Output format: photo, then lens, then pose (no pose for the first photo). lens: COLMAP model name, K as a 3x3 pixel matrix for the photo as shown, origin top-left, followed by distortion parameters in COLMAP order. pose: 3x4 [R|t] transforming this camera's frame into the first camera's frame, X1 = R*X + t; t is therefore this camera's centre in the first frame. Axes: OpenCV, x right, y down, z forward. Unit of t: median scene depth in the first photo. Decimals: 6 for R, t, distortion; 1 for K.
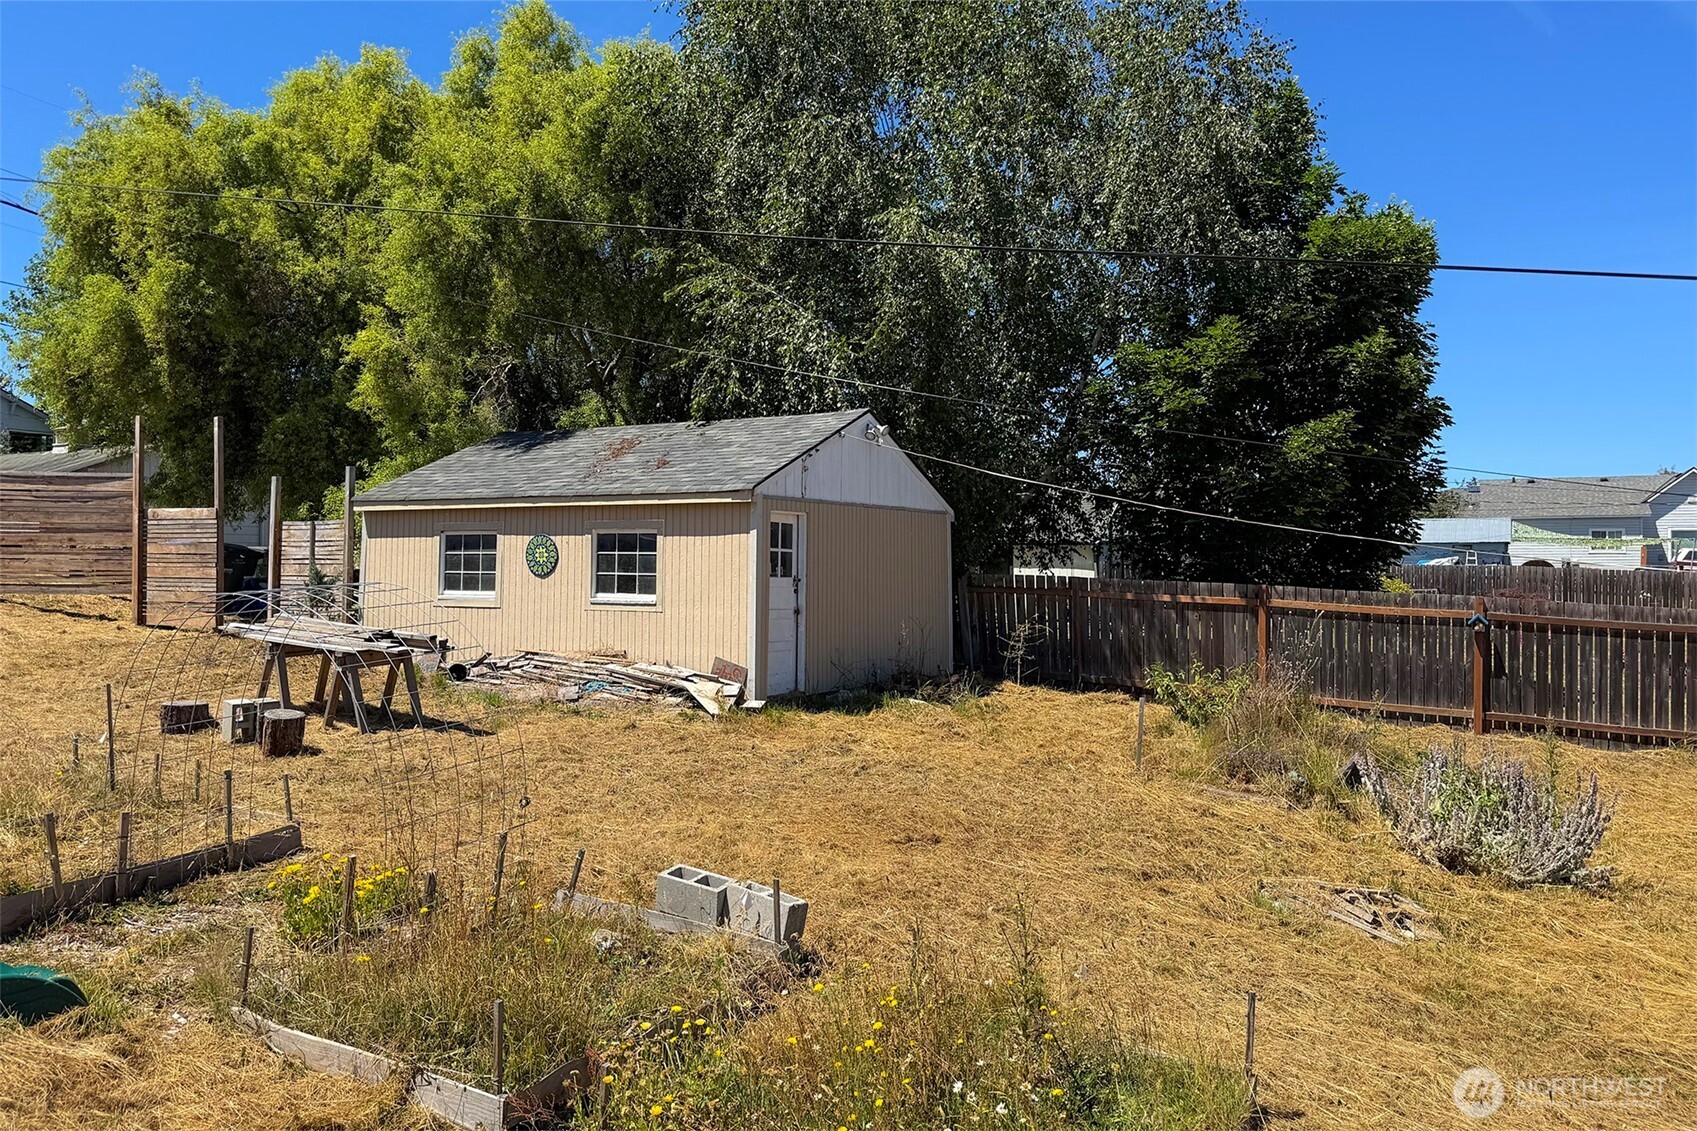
lens RADIAL K [[1246.6, 0, 822.5], [0, 1246.6, 553.7], [0, 0, 1]] dist [0.155671, -0.261528]
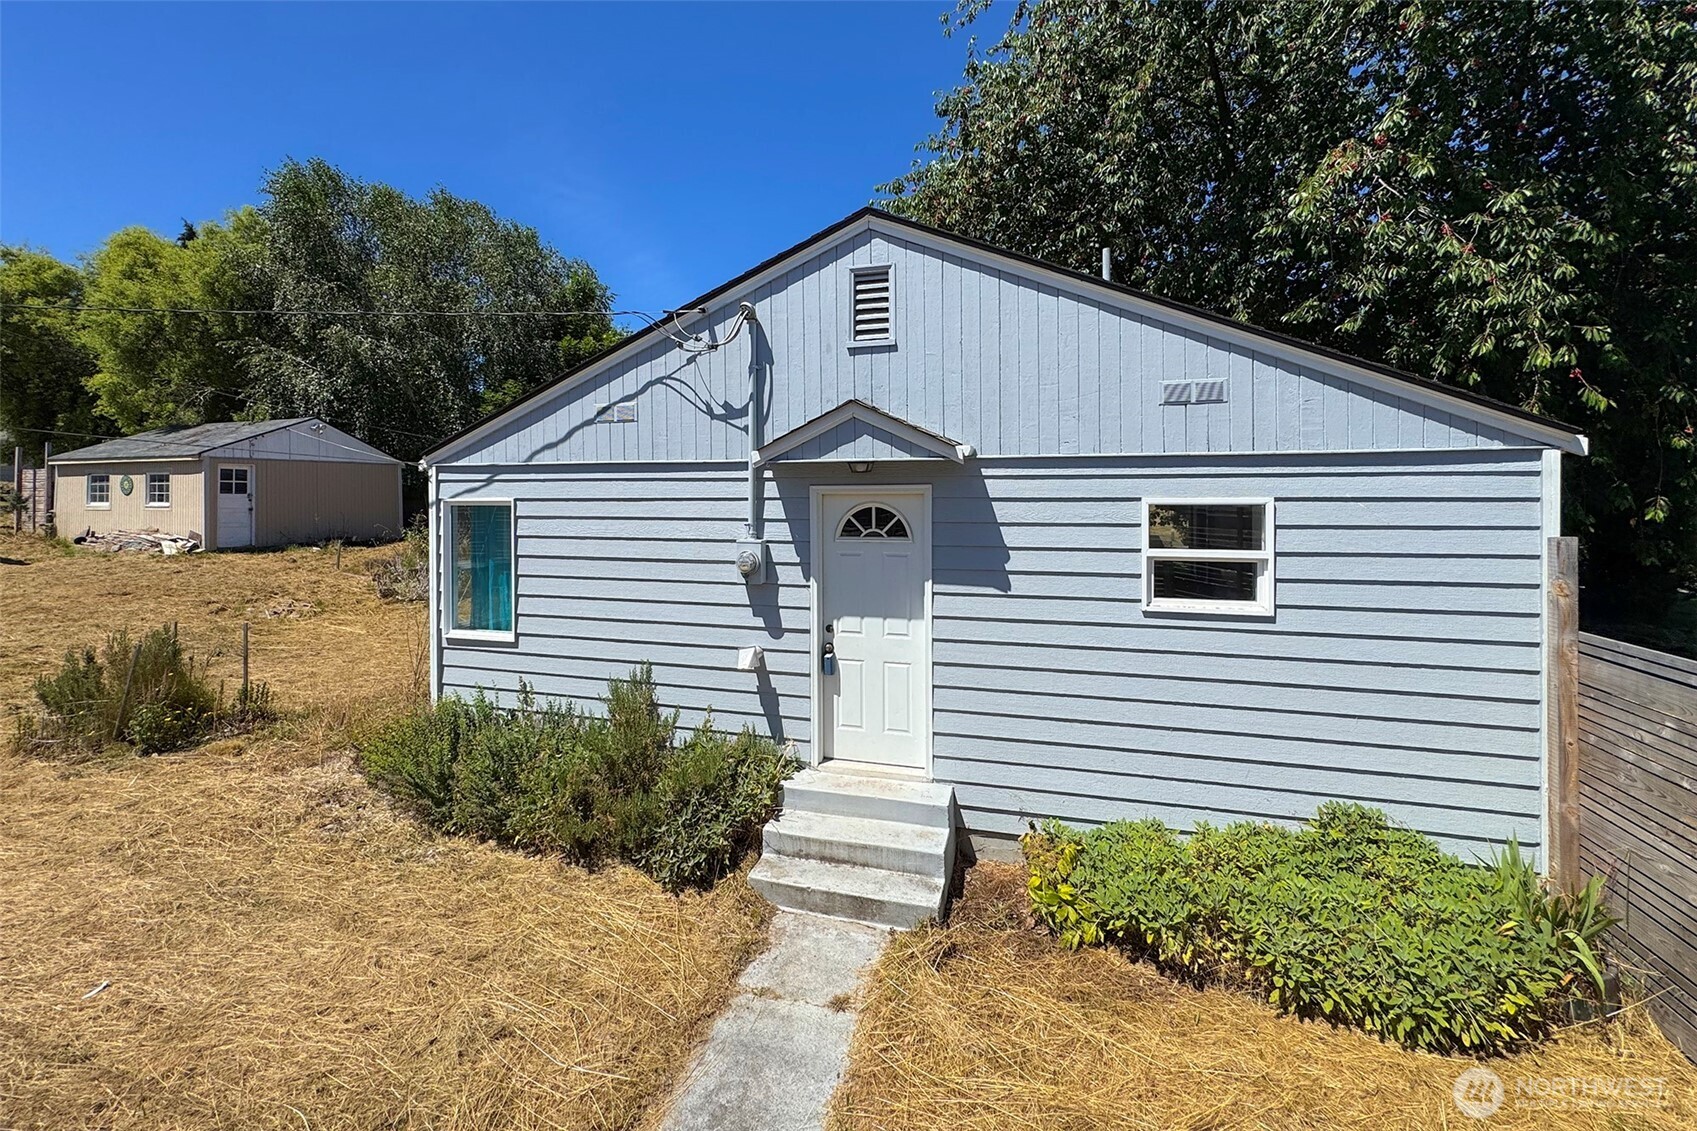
lens RADIAL K [[680.8, 0, 843.4], [0, 680.8, 493.5], [0, 0, 1]] dist [-0.000539, 0.000072]
pose [[0.976999, -0.010153, 0.213001, 0.641970], [0.007695, 0.999894, 0.012368, 0.009823], [-0.213104, -0.010444, 0.976974, -0.342552]]
